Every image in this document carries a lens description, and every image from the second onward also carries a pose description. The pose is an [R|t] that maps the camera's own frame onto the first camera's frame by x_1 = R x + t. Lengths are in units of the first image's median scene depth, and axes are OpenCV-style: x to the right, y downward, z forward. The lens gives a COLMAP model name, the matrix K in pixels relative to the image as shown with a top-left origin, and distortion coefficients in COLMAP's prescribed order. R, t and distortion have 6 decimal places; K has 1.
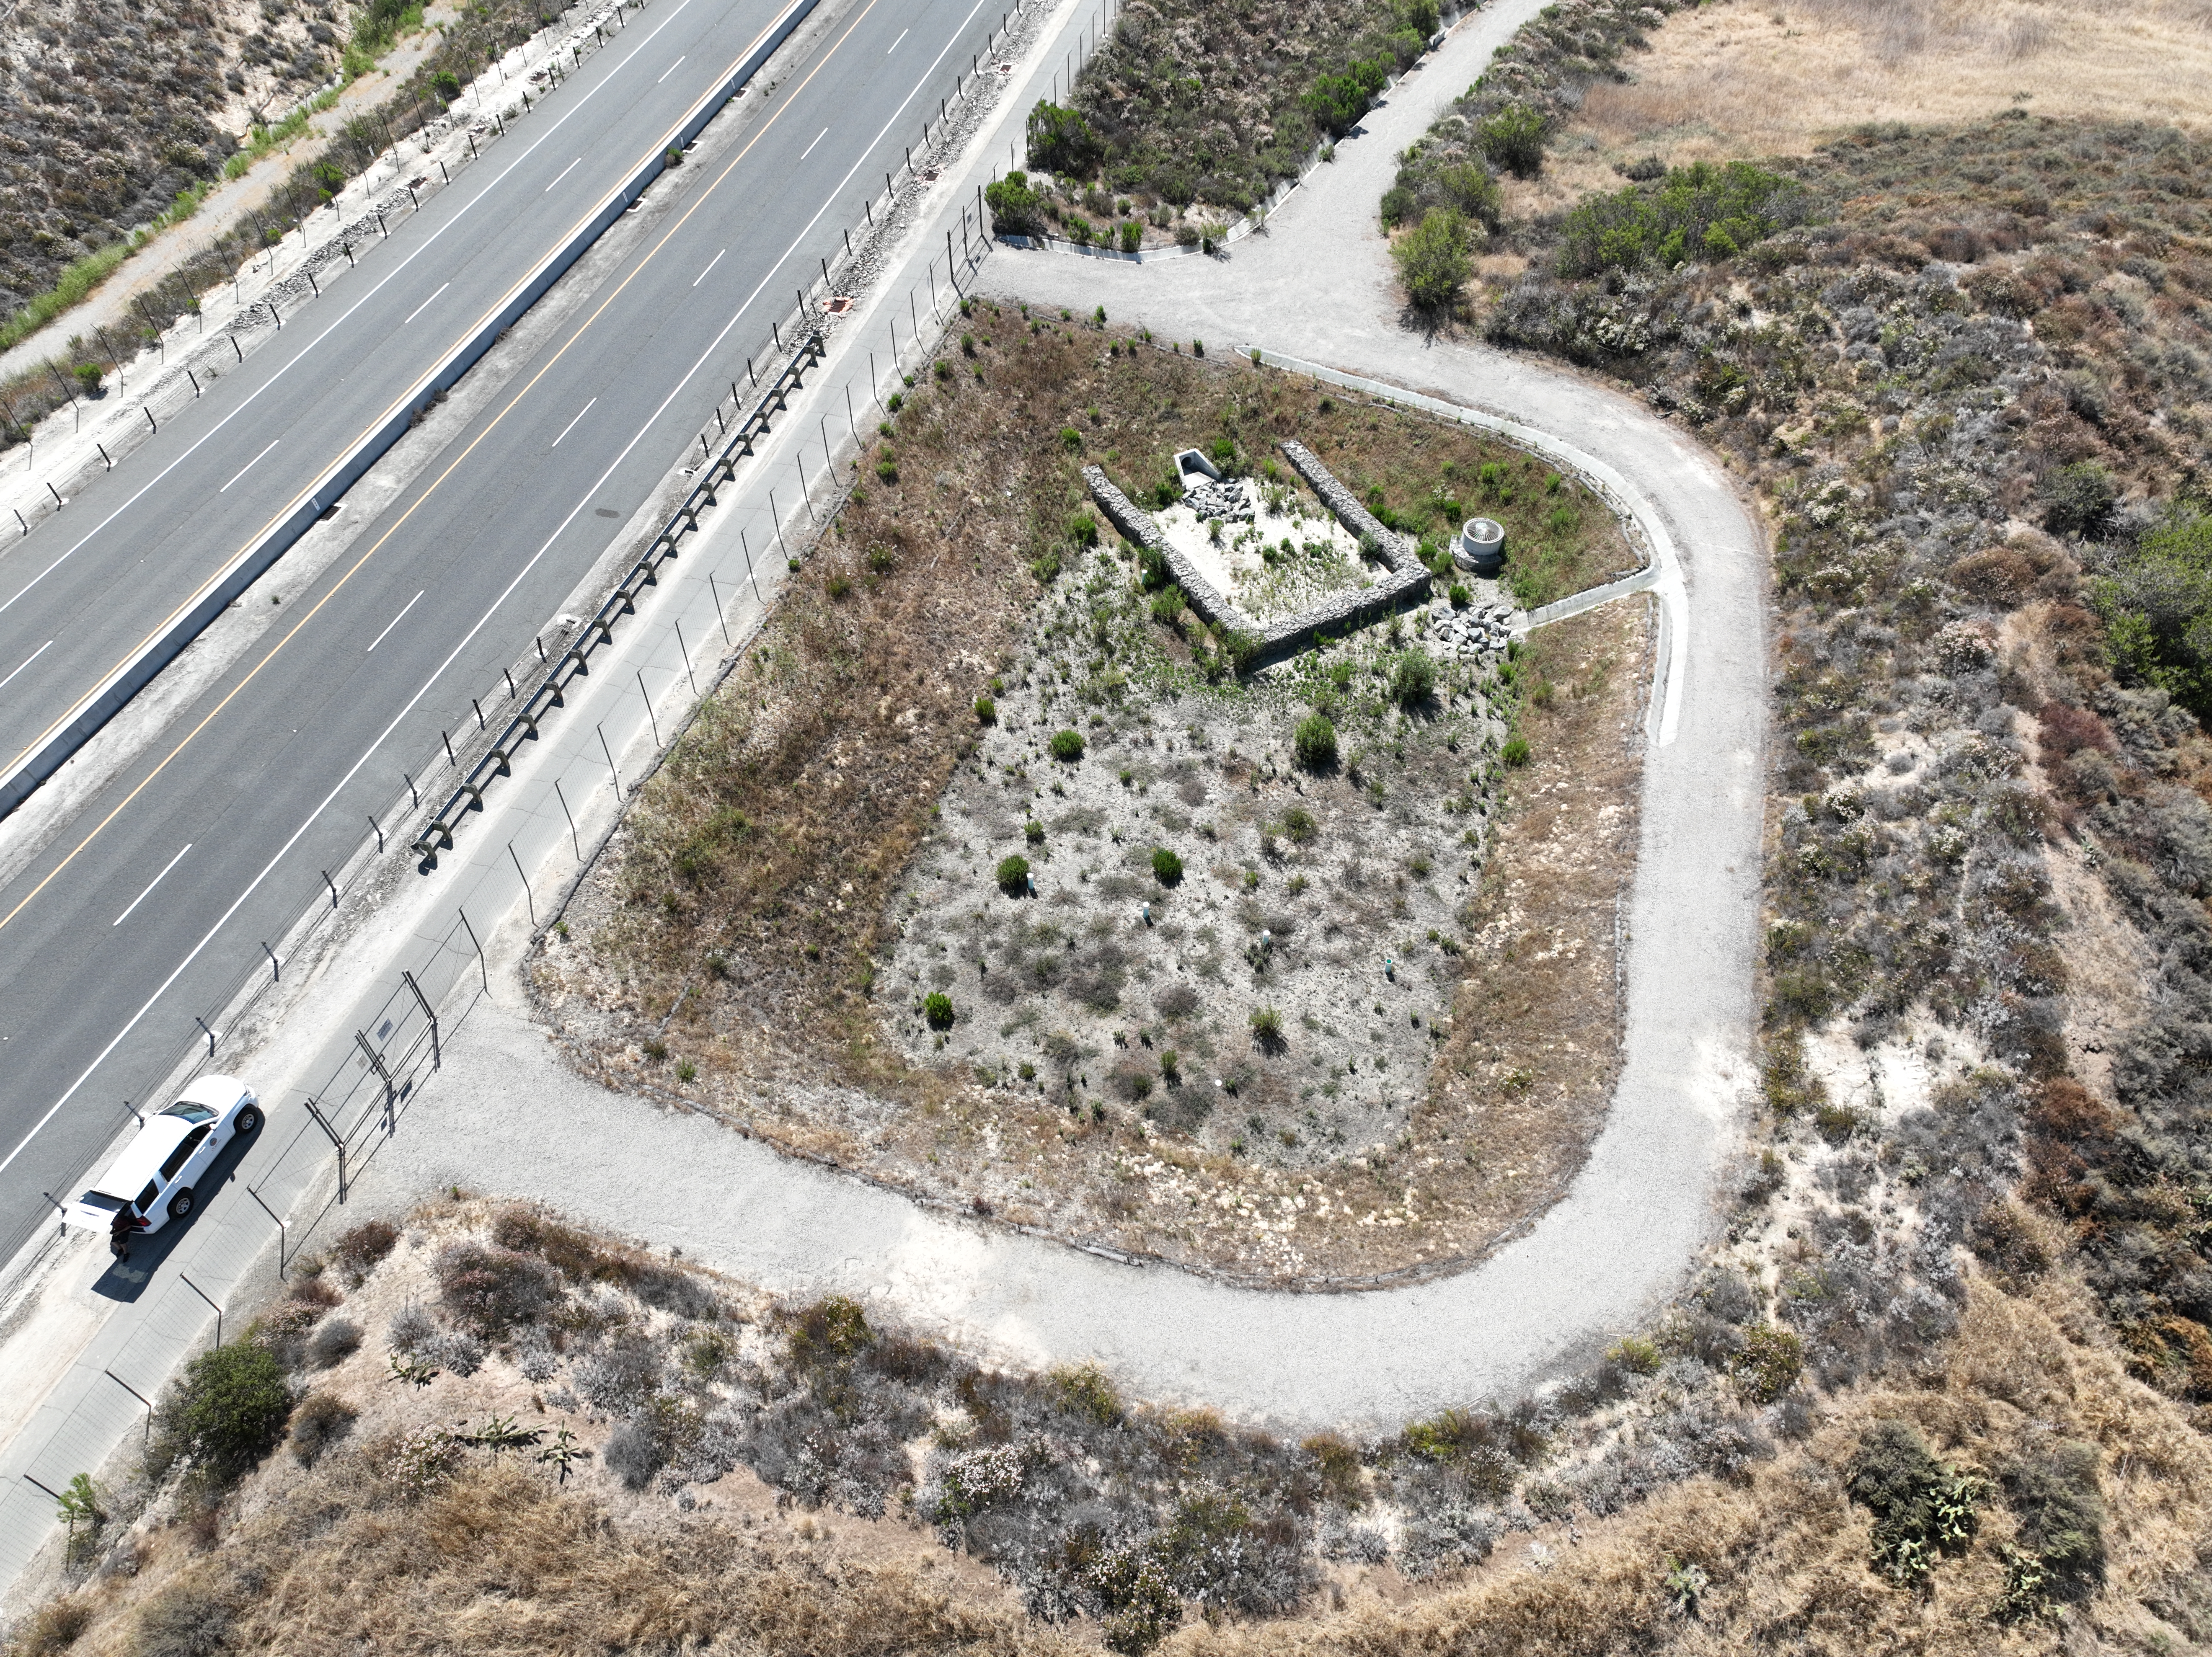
lens RADIAL K [[1553.9, 0, 1103.8], [0, 1553.9, 815.1], [0, 0, 1]] dist [0.003779, 0.008243]
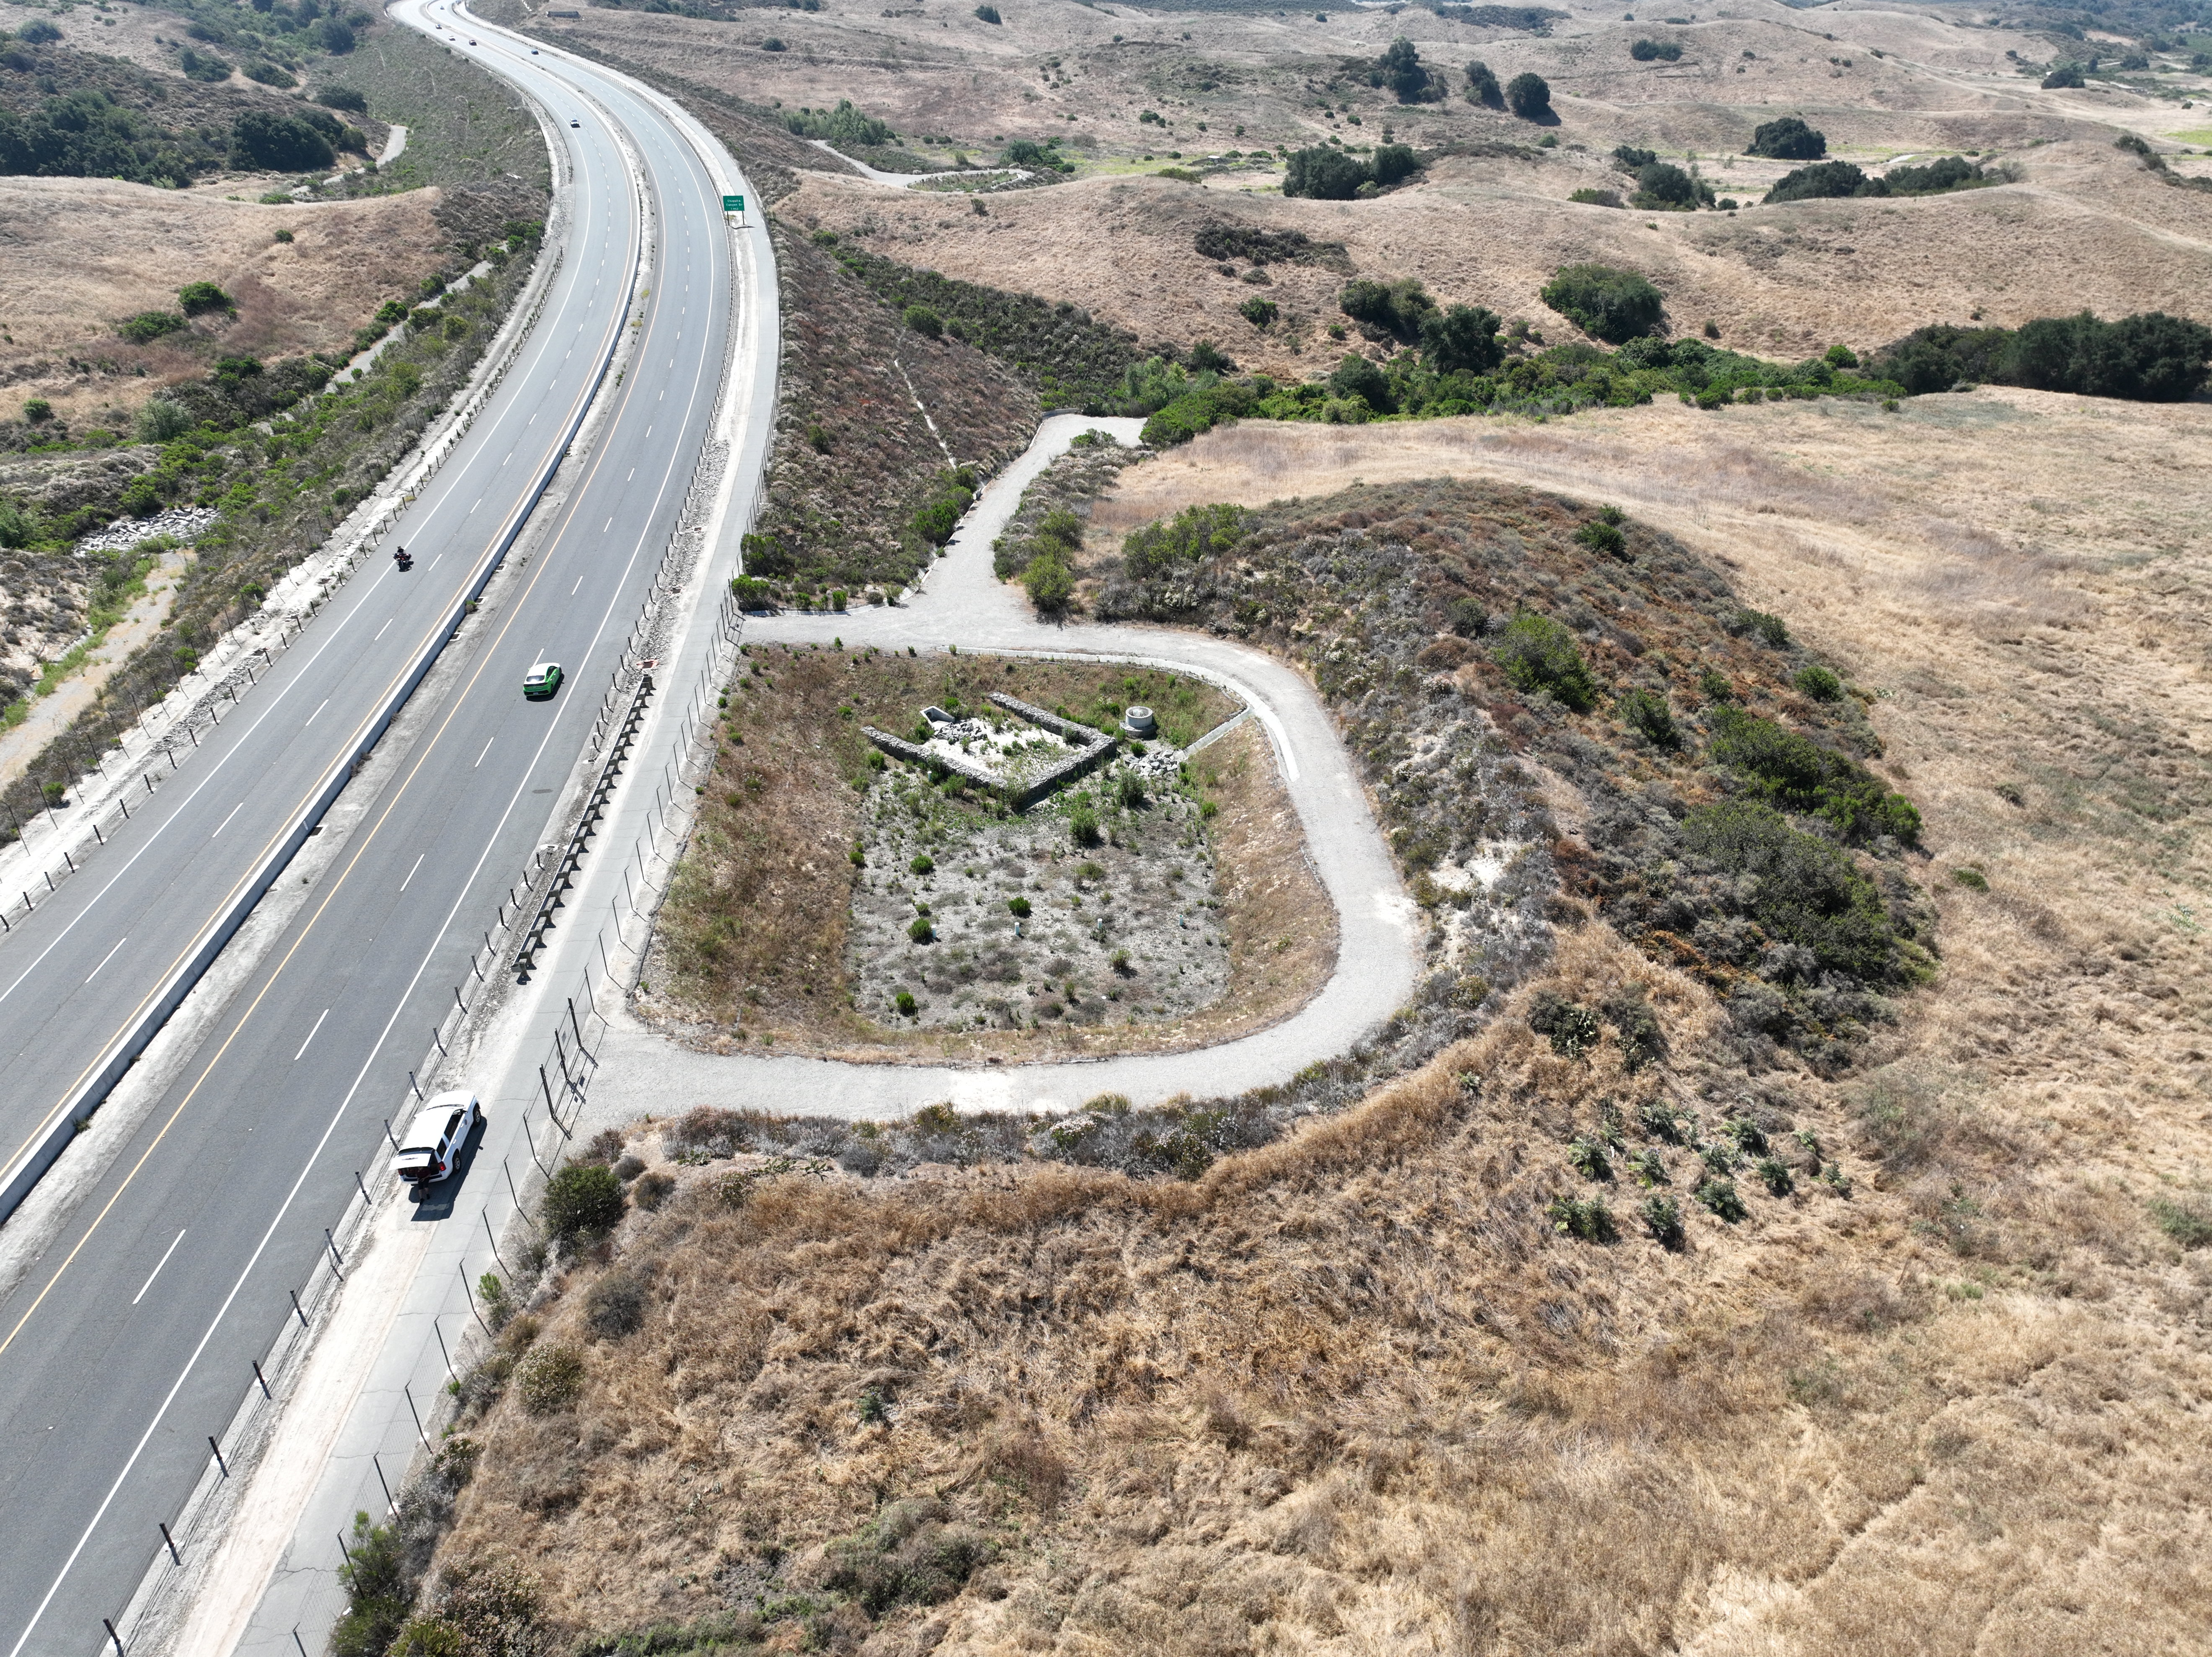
lens RADIAL K [[1544.8, 0, 1104.4], [0, 1544.8, 824.7], [0, 0, 1]] dist [0.006446, 0.000411]
pose [[0.934147, -0.180863, 0.307665, -0.302214], [0.270903, 0.920568, -0.281366, 0.372395], [-0.232337, 0.346184, 0.908942, -0.358106]]
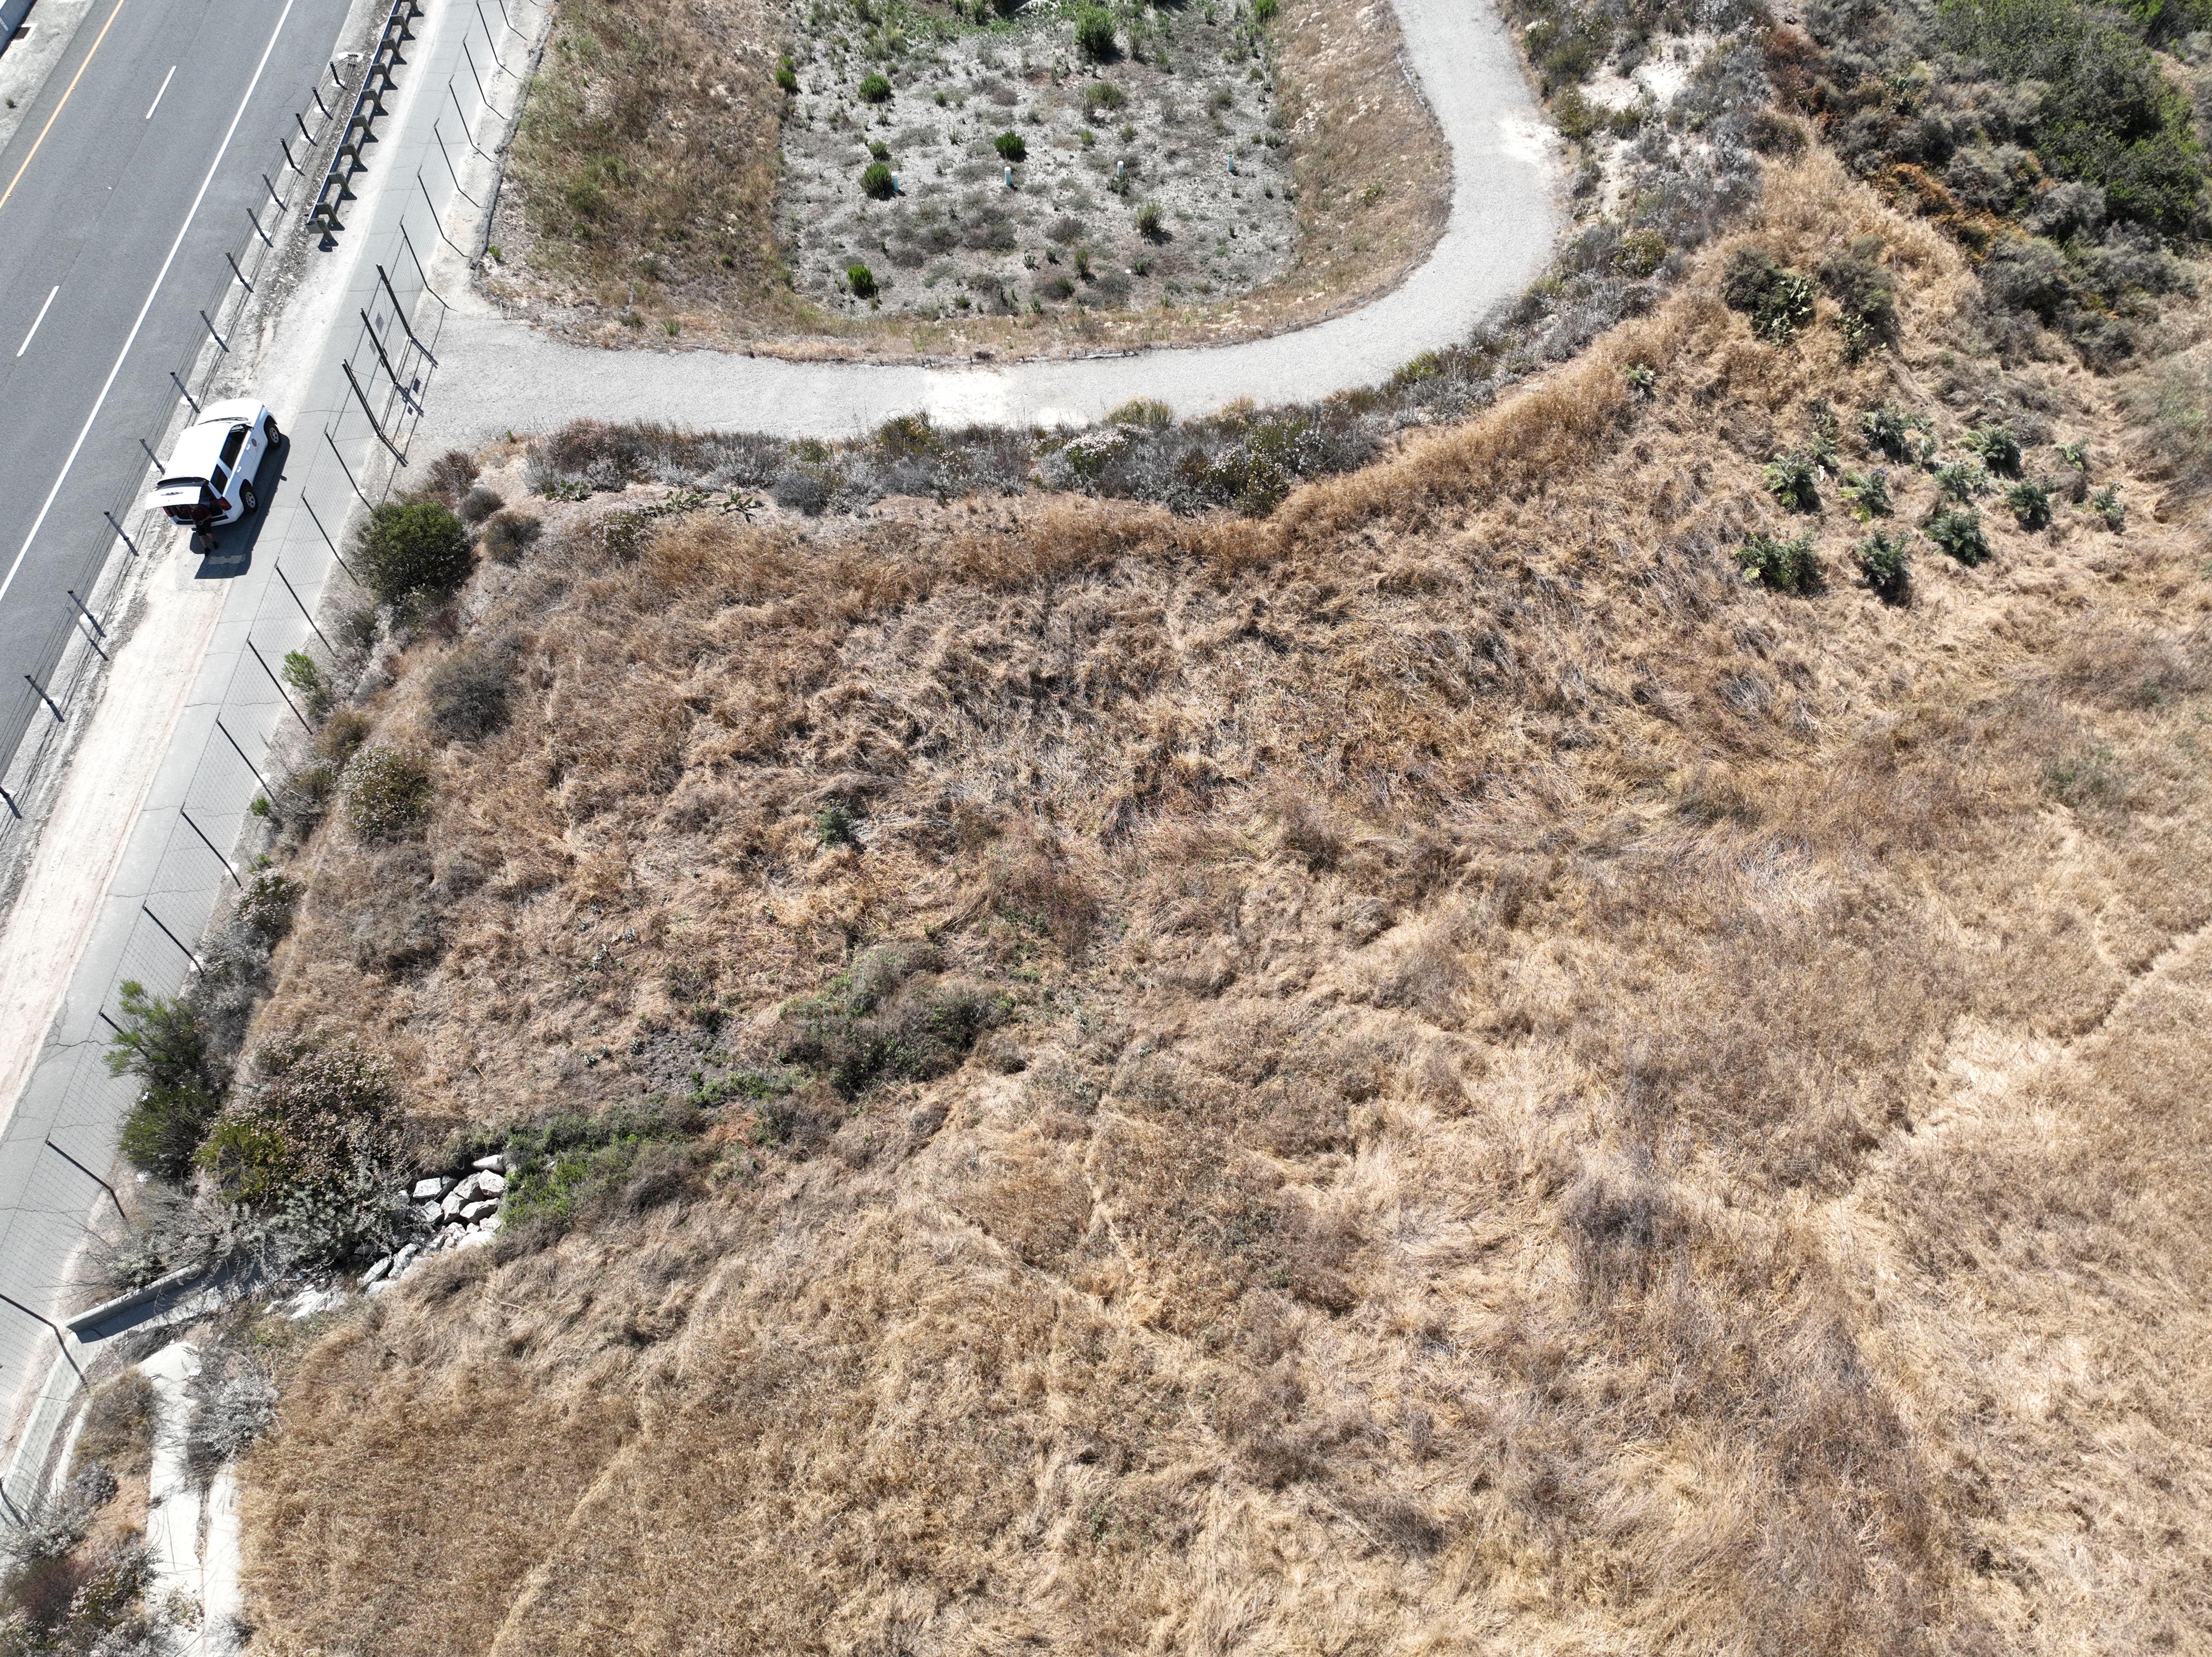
lens RADIAL K [[1553.9, 0, 1103.8], [0, 1553.9, 815.1], [0, 0, 1]] dist [0.003779, 0.008243]
pose [[0.932030, -0.297302, 0.207198, -0.246813], [0.277383, 0.953233, 0.120022, 0.344371], [-0.233191, -0.054391, 0.970909, -0.090852]]
